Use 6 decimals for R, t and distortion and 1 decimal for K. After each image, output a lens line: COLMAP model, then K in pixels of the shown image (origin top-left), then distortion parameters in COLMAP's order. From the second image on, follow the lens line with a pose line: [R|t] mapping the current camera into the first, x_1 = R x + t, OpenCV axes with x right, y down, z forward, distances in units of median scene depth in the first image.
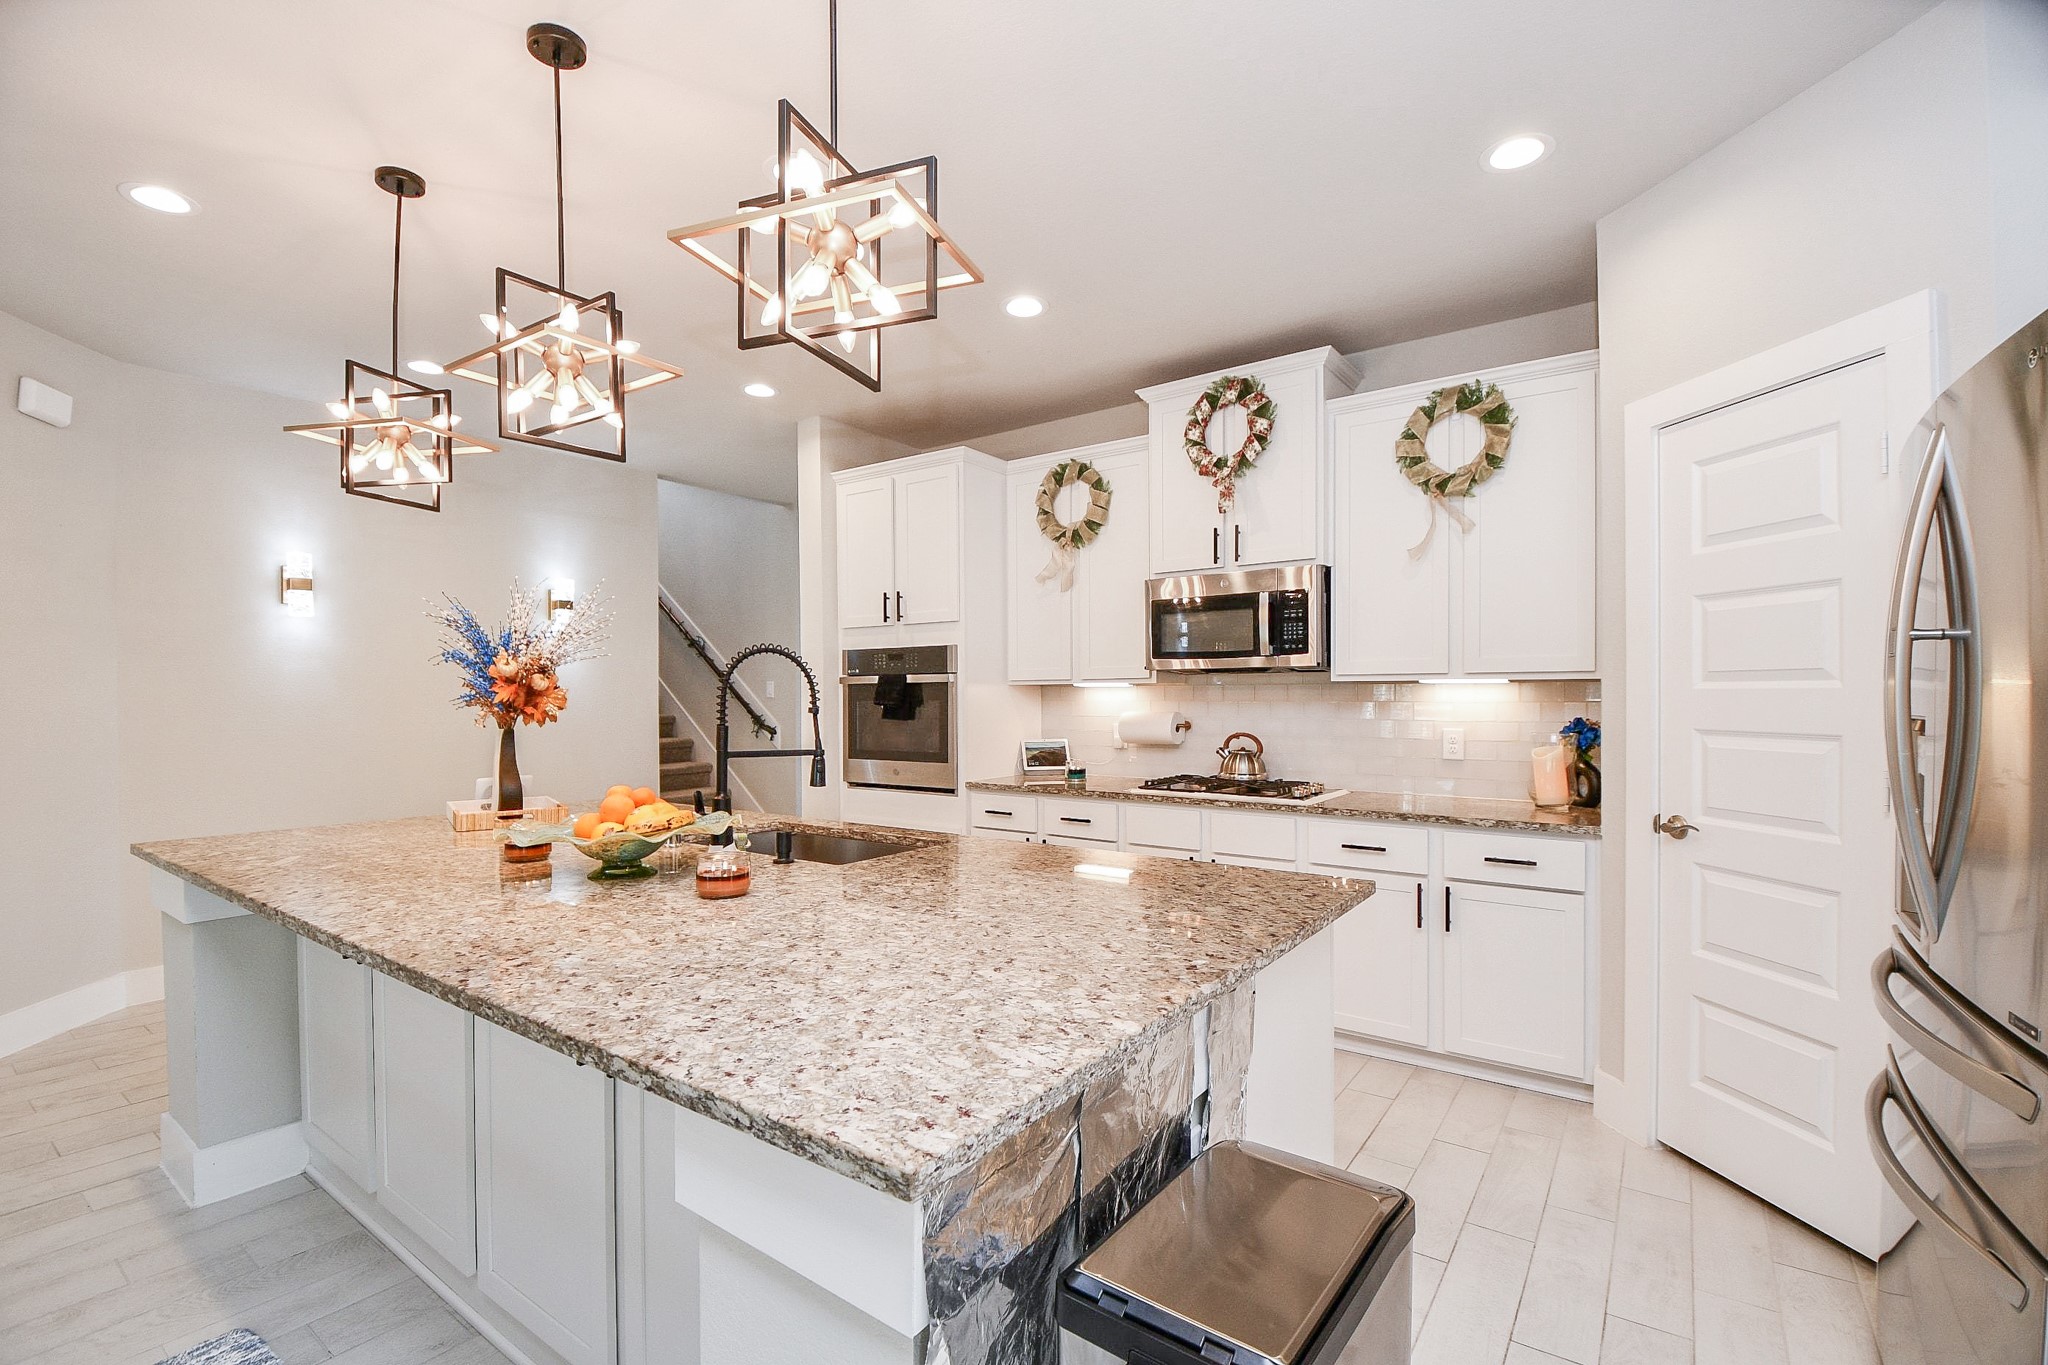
lens RADIAL K [[915.9, 0, 1021.8], [0, 915.9, 697.3], [0, 0, 1]] dist [-0.014013, -0.001583]
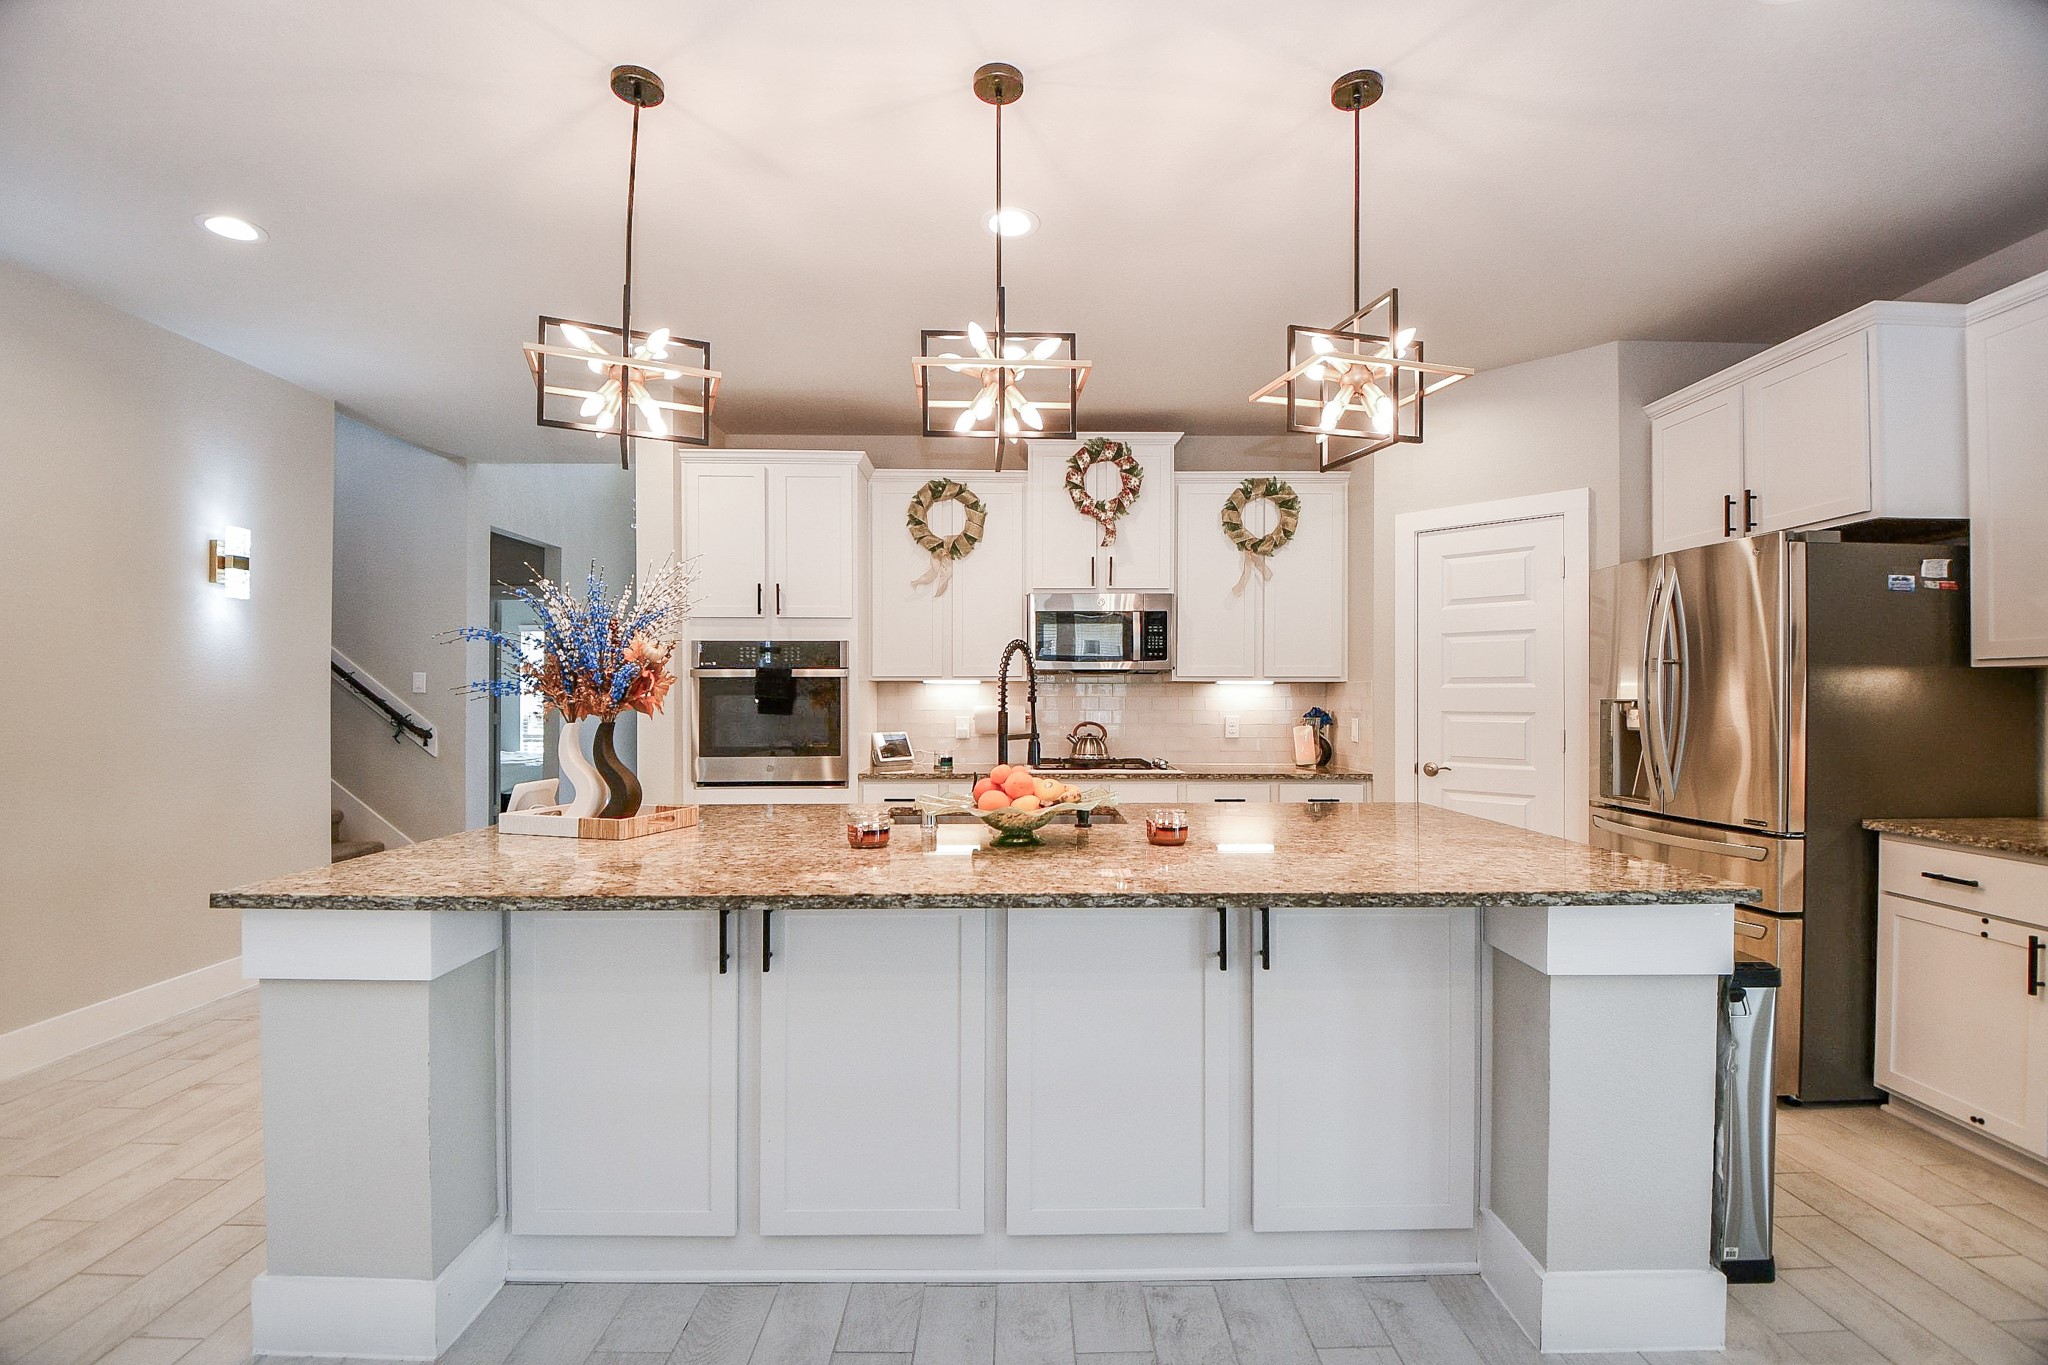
lens RADIAL K [[915.9, 0, 1035.6], [0, 915.9, 686.3], [0, 0, 1]] dist [-0.014013, -0.001583]
pose [[0.795370, 0.010776, 0.606028, -0.611072], [-0.002169, 0.999886, -0.014933, 0.009884], [-0.606120, 0.010563, 0.795303, 0.058741]]
